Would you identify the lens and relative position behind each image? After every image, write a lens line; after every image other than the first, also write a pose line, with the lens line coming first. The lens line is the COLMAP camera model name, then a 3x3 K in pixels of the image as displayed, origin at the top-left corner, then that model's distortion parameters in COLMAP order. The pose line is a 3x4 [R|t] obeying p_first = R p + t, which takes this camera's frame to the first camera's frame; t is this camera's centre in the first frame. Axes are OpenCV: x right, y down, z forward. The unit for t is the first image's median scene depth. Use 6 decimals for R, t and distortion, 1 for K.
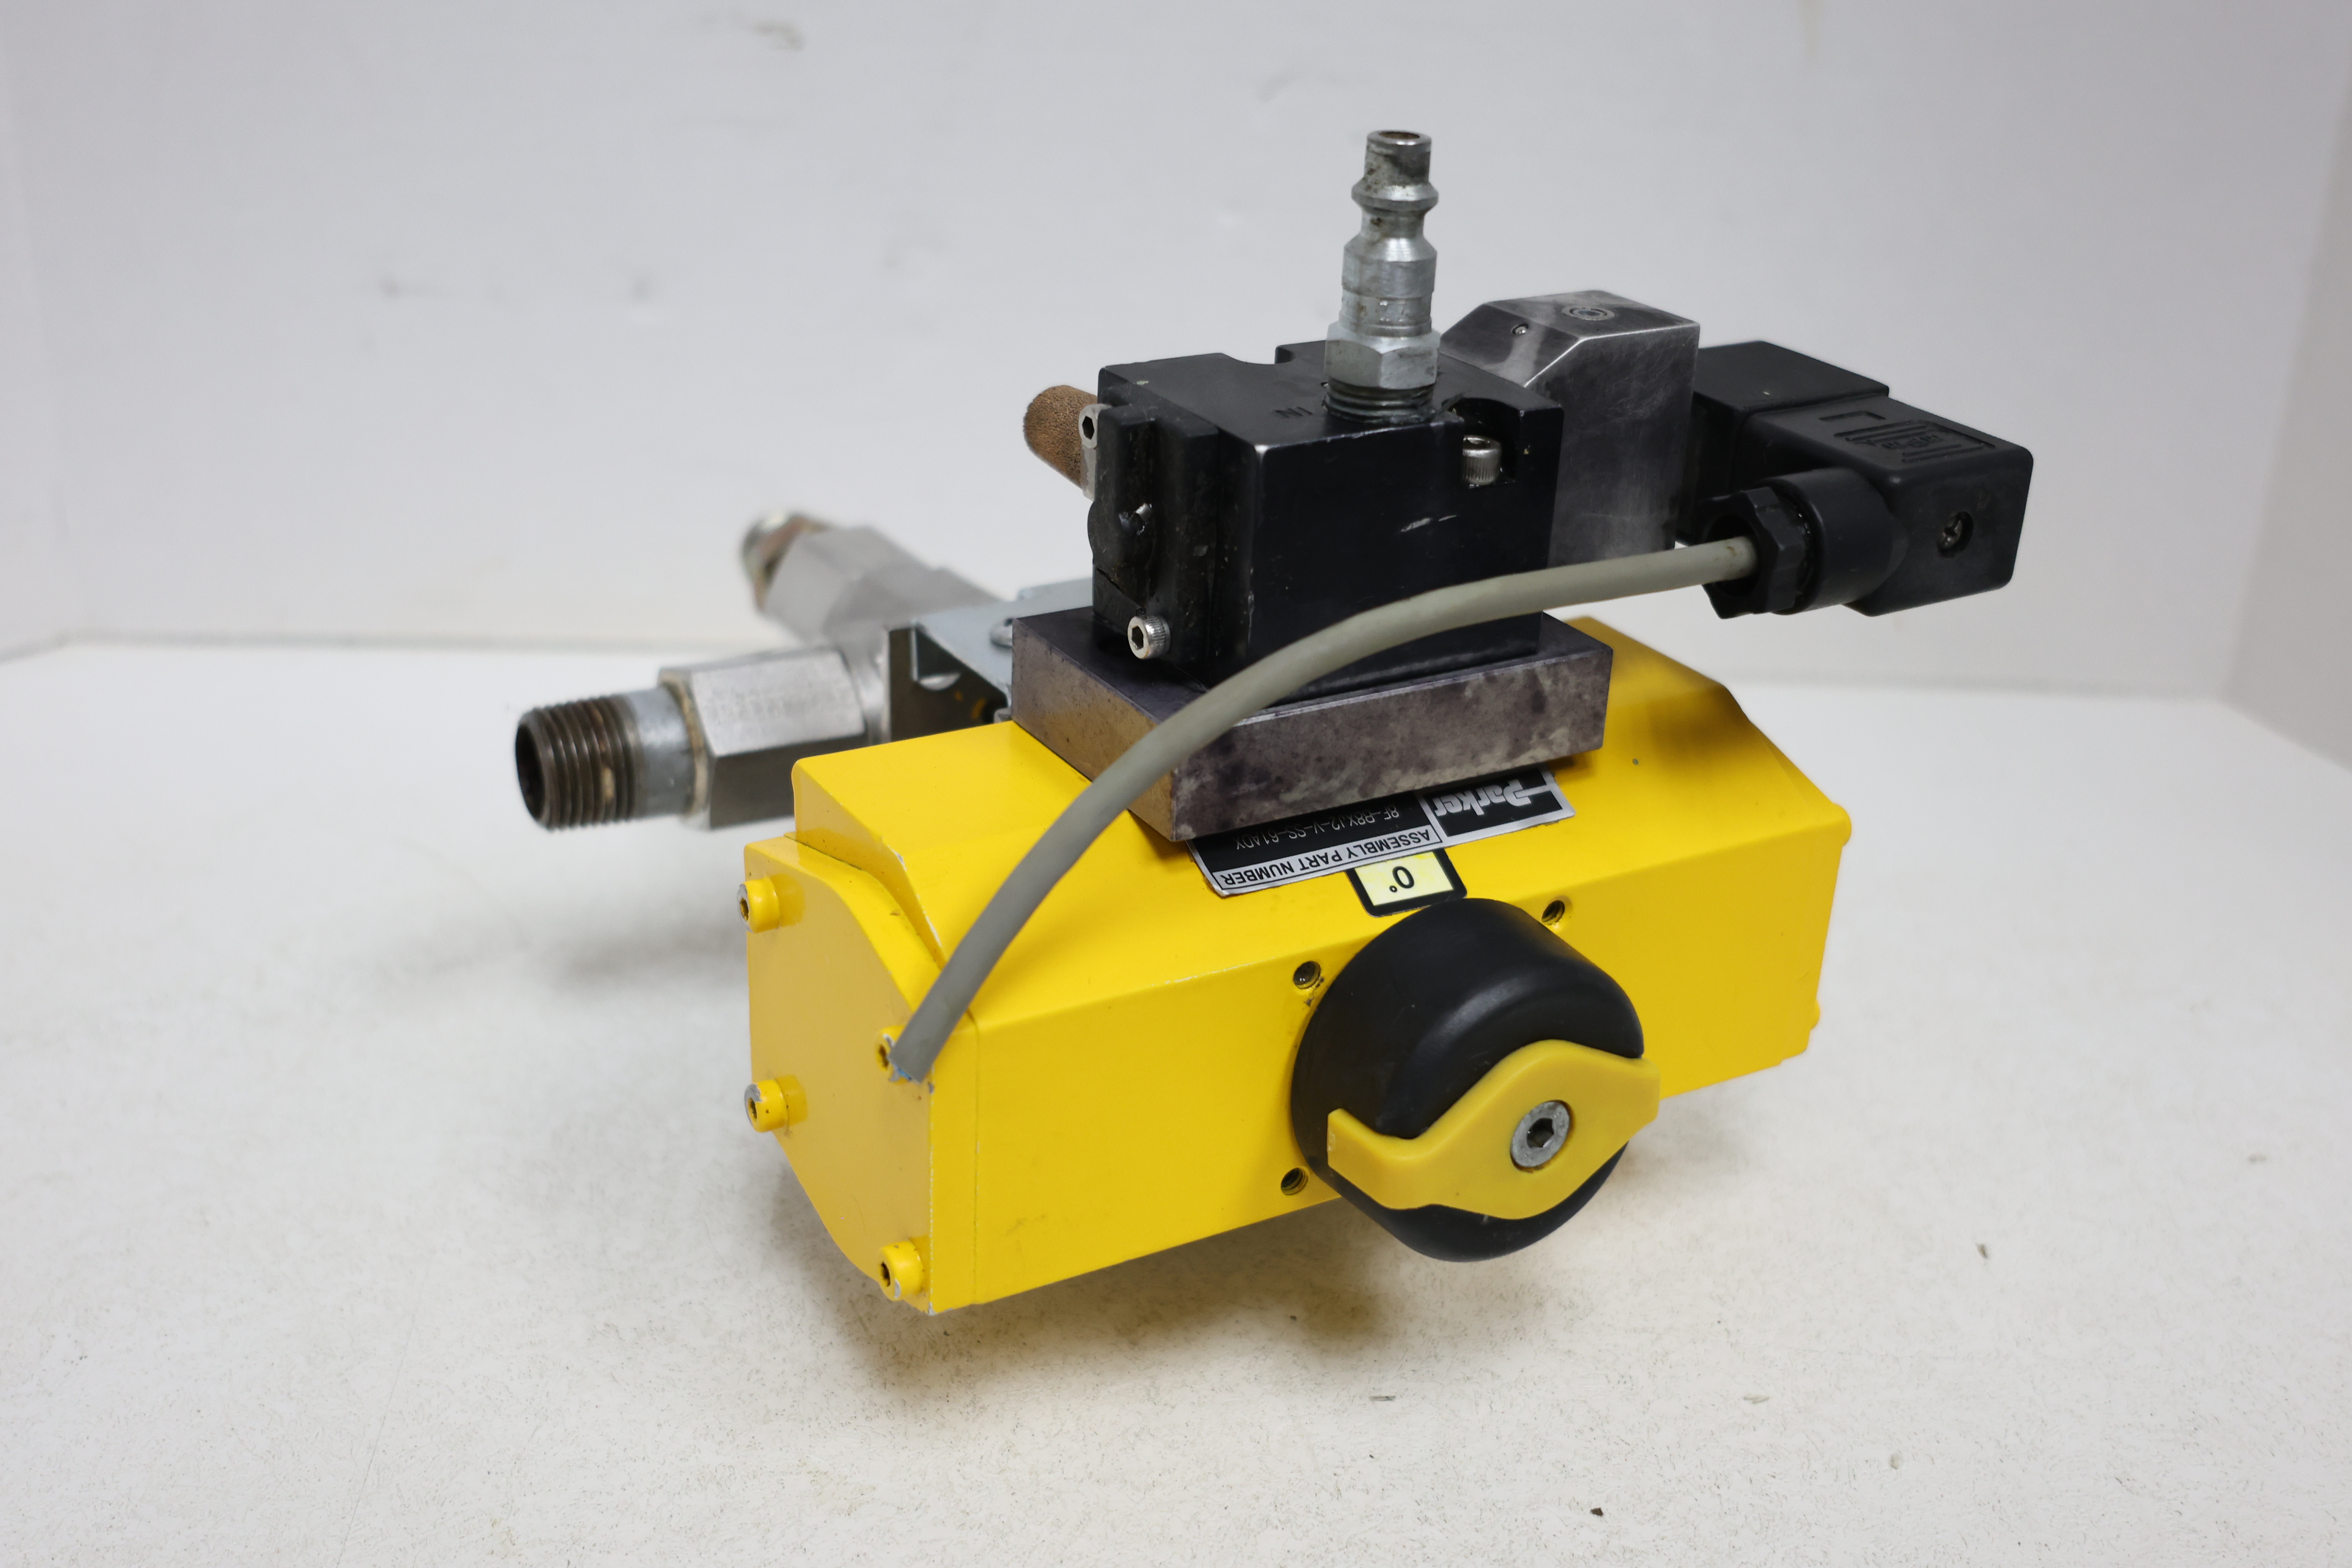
lens RADIAL K [[2591.7, 0, 1176.0], [0, 2591.7, 784.0], [0, 0, 1]] dist [-0.024449, 0.015441]
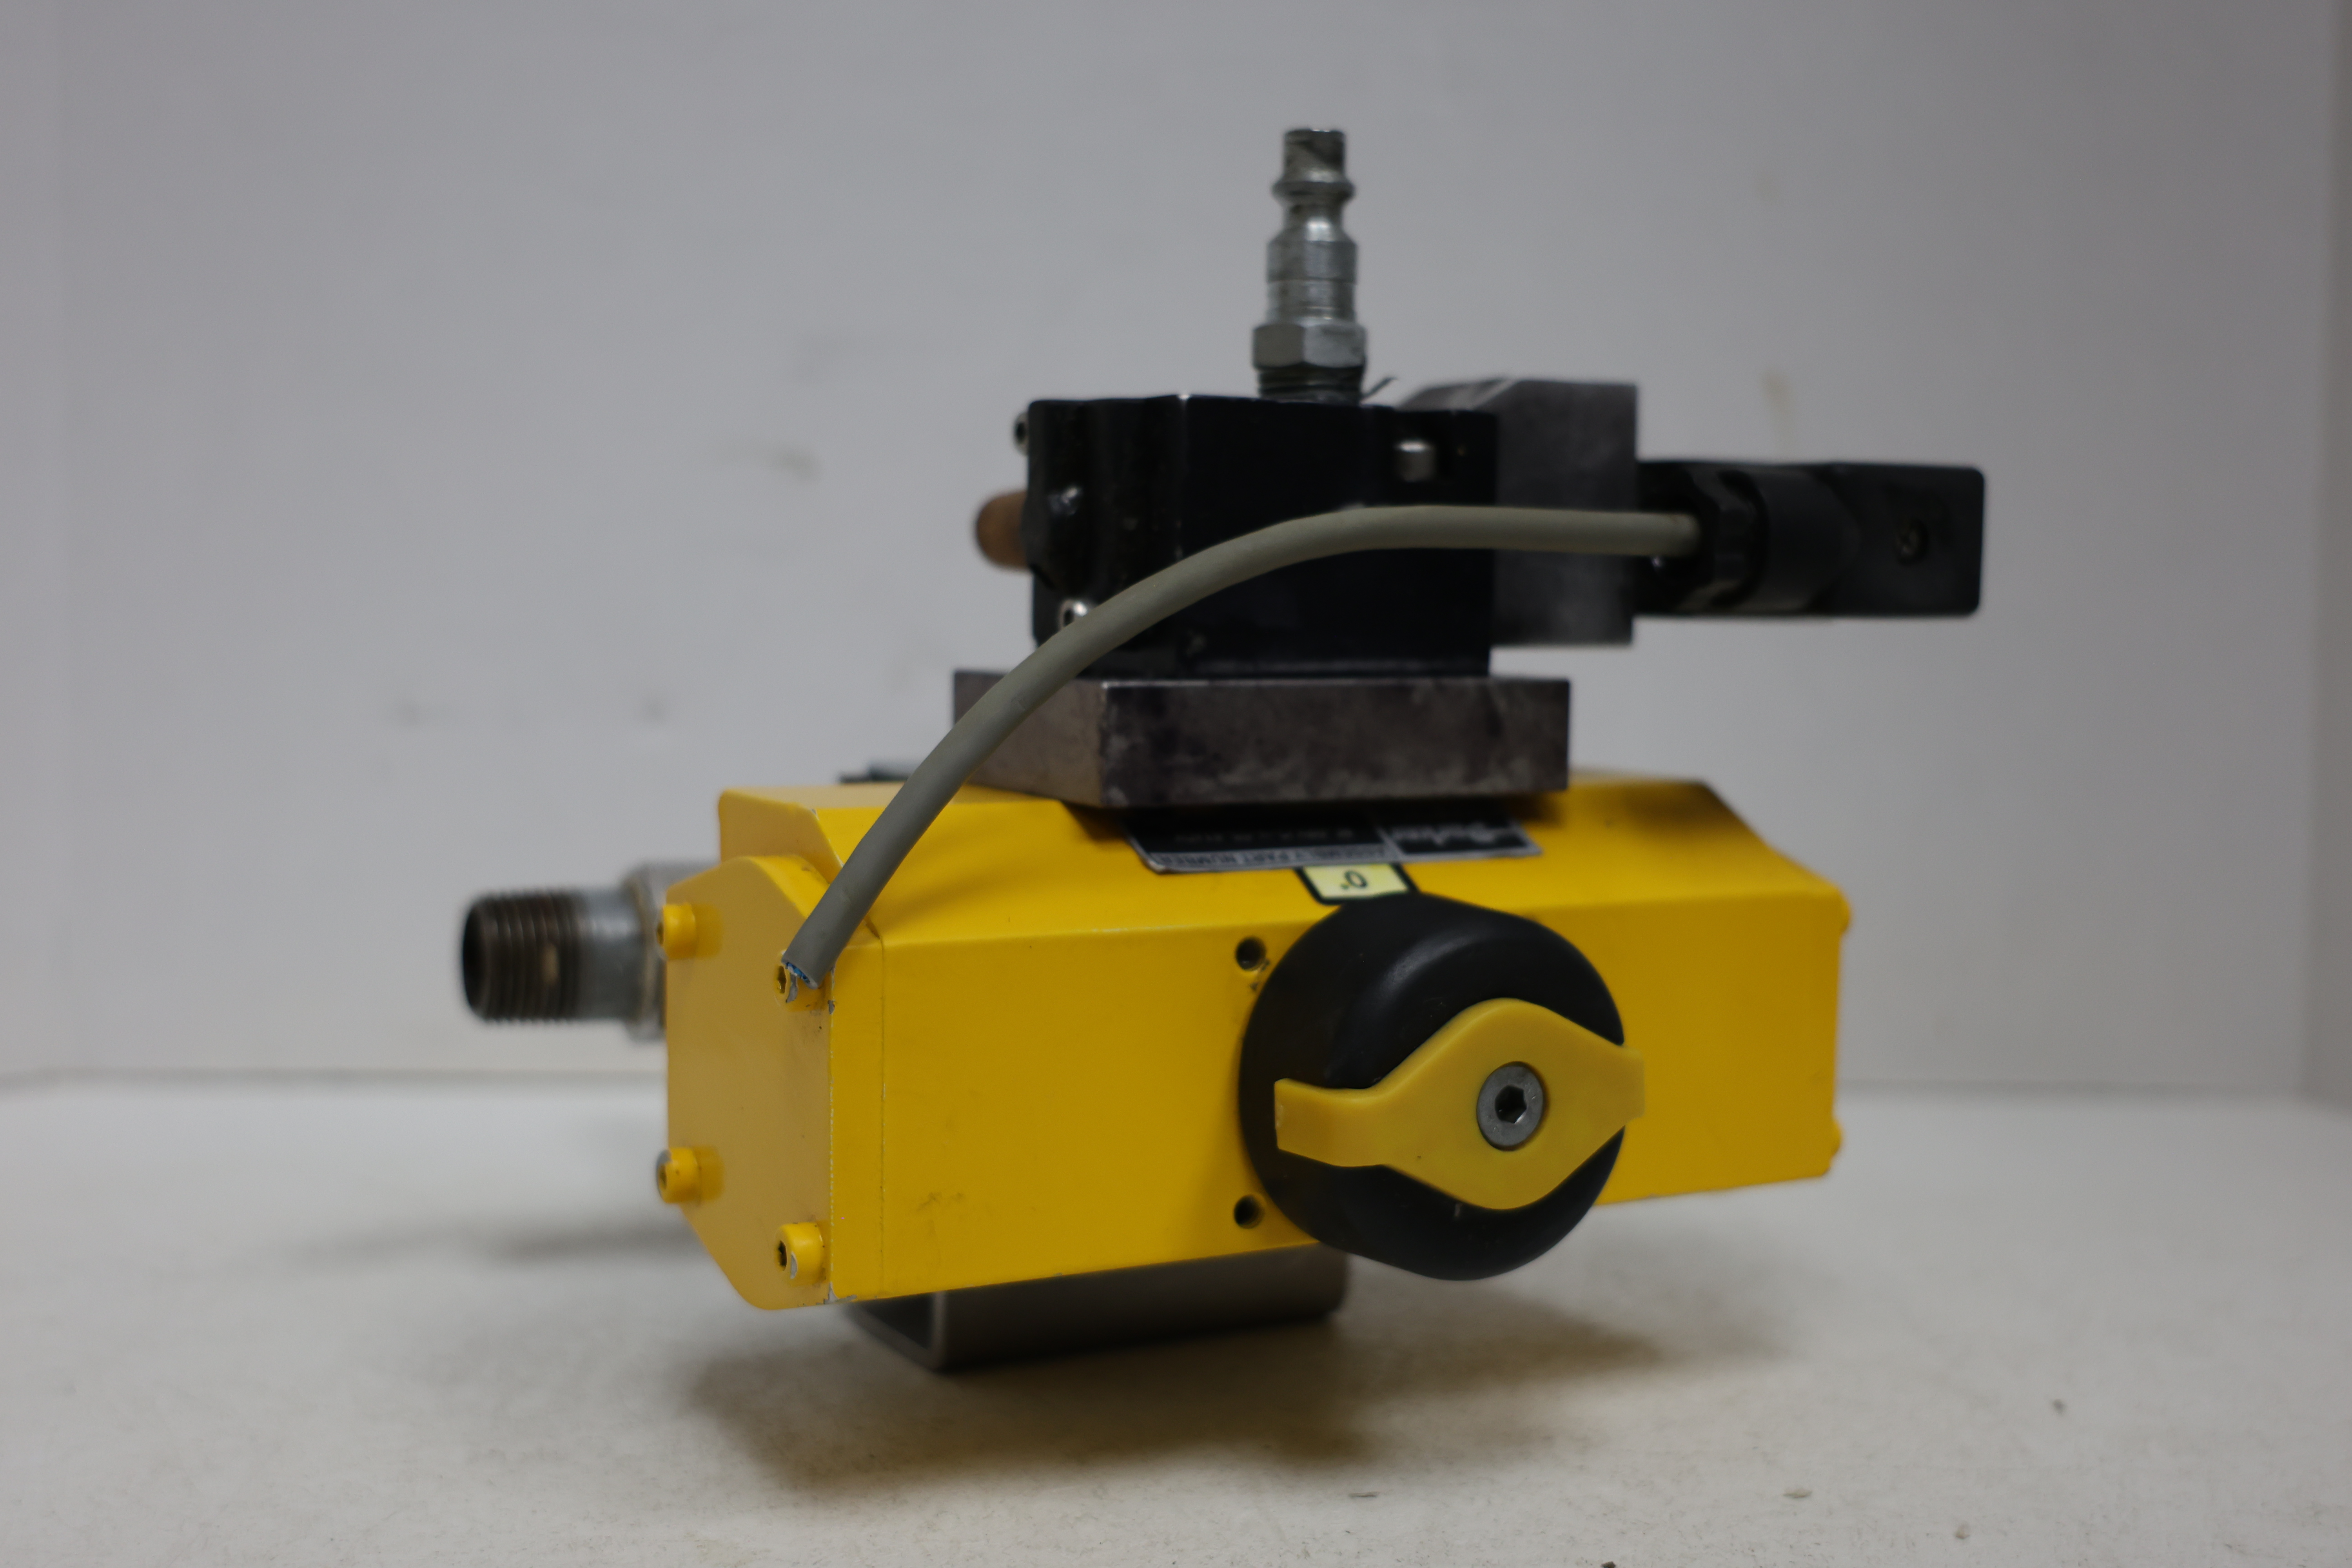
lens RADIAL K [[2597.5, 0, 1177.4], [0, 2597.5, 804.7], [0, 0, 1]] dist [-0.007761, -0.024469]
pose [[0.999118, -0.026472, -0.032608, 0.054586], [0.013811, 0.940265, -0.340164, 0.331685], [0.039665, 0.339413, 0.939801, 0.102805]]
